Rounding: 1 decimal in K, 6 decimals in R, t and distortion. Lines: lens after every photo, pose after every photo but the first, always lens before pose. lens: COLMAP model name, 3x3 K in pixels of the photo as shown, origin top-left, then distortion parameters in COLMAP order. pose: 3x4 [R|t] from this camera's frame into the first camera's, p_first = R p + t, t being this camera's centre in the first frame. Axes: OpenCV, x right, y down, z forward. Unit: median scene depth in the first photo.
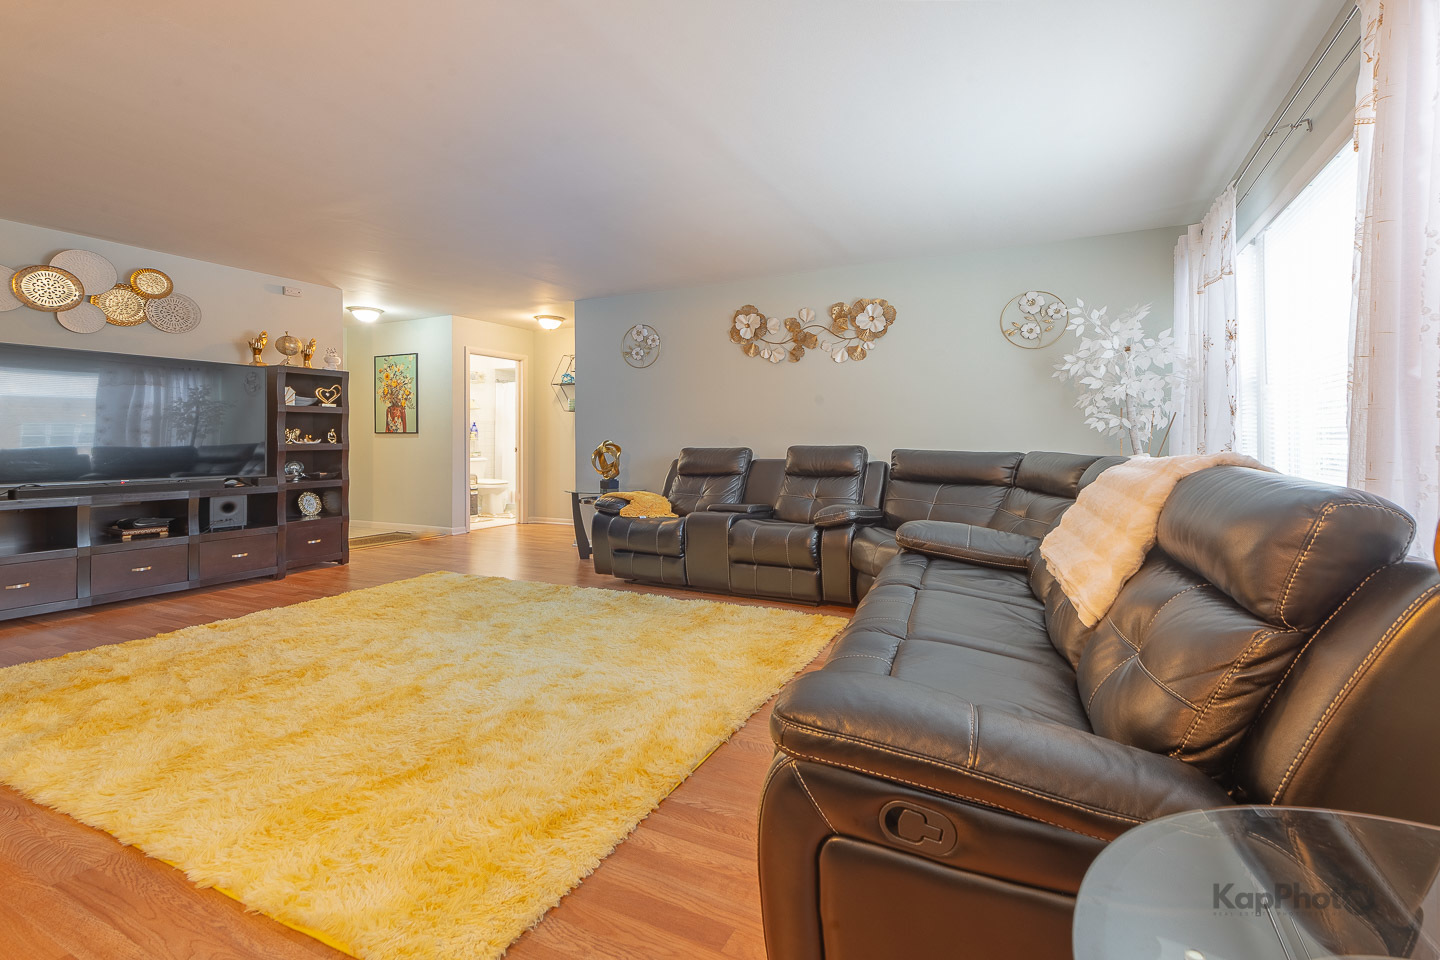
lens RADIAL K [[599.8, 0, 779.2], [0, 599.8, 443.4], [0, 0, 1]] dist [0.008770, -0.002404]
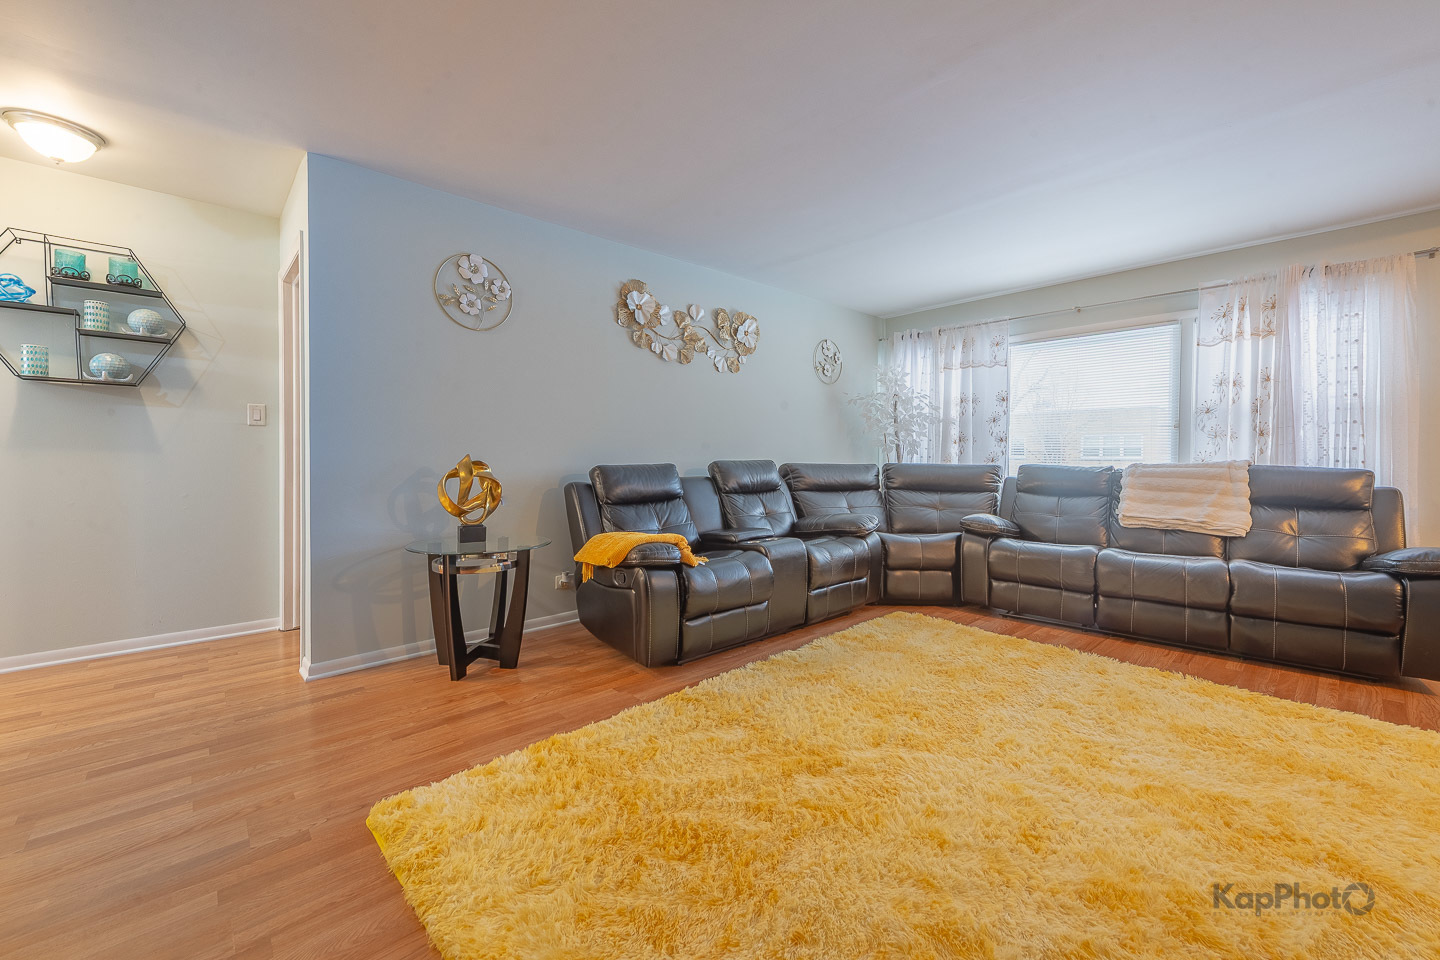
lens RADIAL K [[599.8, 0, 736.7], [0, 599.8, 474.6], [0, 0, 1]] dist [0.008770, -0.002404]
pose [[0.386868, -0.028638, 0.921690, -0.756727], [0.003223, 0.999554, 0.029705, -0.002267], [-0.922130, -0.008521, 0.386787, 0.605561]]
